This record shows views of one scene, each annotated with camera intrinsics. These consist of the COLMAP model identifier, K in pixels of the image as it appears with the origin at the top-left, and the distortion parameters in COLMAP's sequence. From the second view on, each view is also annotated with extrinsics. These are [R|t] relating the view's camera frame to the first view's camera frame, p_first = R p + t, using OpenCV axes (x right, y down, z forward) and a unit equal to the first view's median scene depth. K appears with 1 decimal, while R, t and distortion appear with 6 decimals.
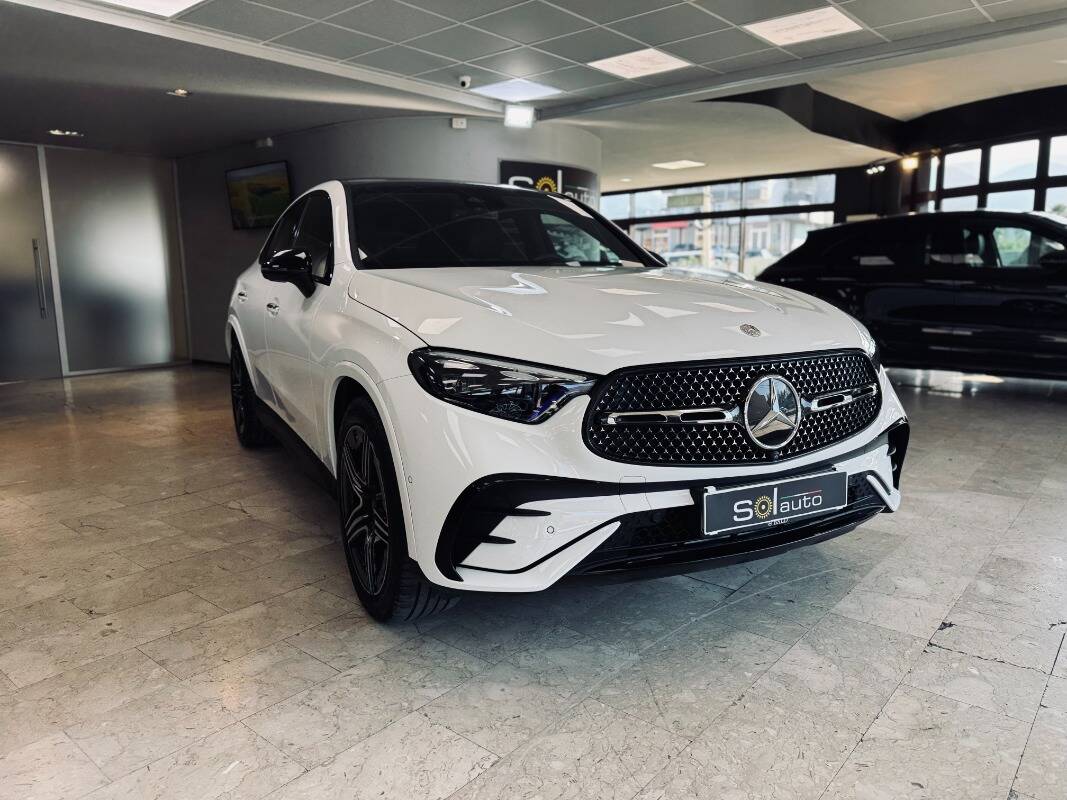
lens RADIAL K [[748.2, 0, 540.6], [0, 748.2, 400.5], [0, 0, 1]] dist [0.021764, -0.021280]
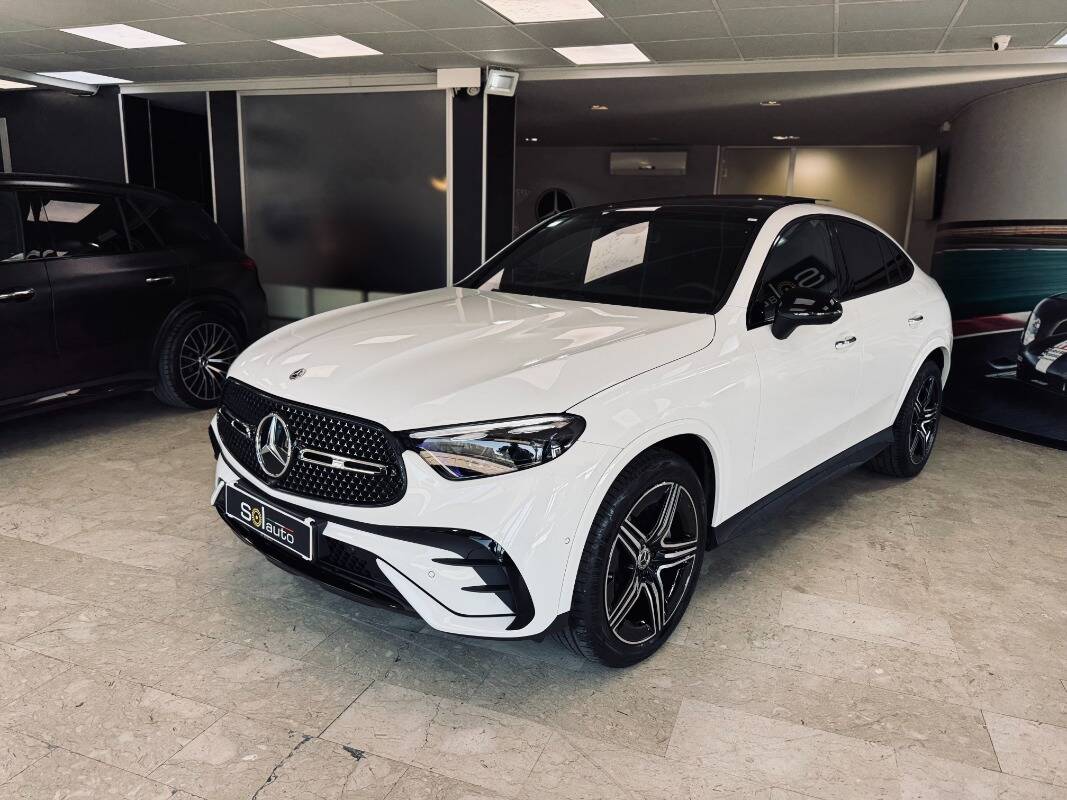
lens RADIAL K [[765.6, 0, 556.2], [0, 765.6, 393.7], [0, 0, 1]] dist [-0.003437, -0.006595]
pose [[0.349529, 0.219746, -0.910792, 1.514266], [-0.189463, 0.968601, 0.160984, -0.333288], [0.917569, 0.116292, 0.380187, 0.933253]]
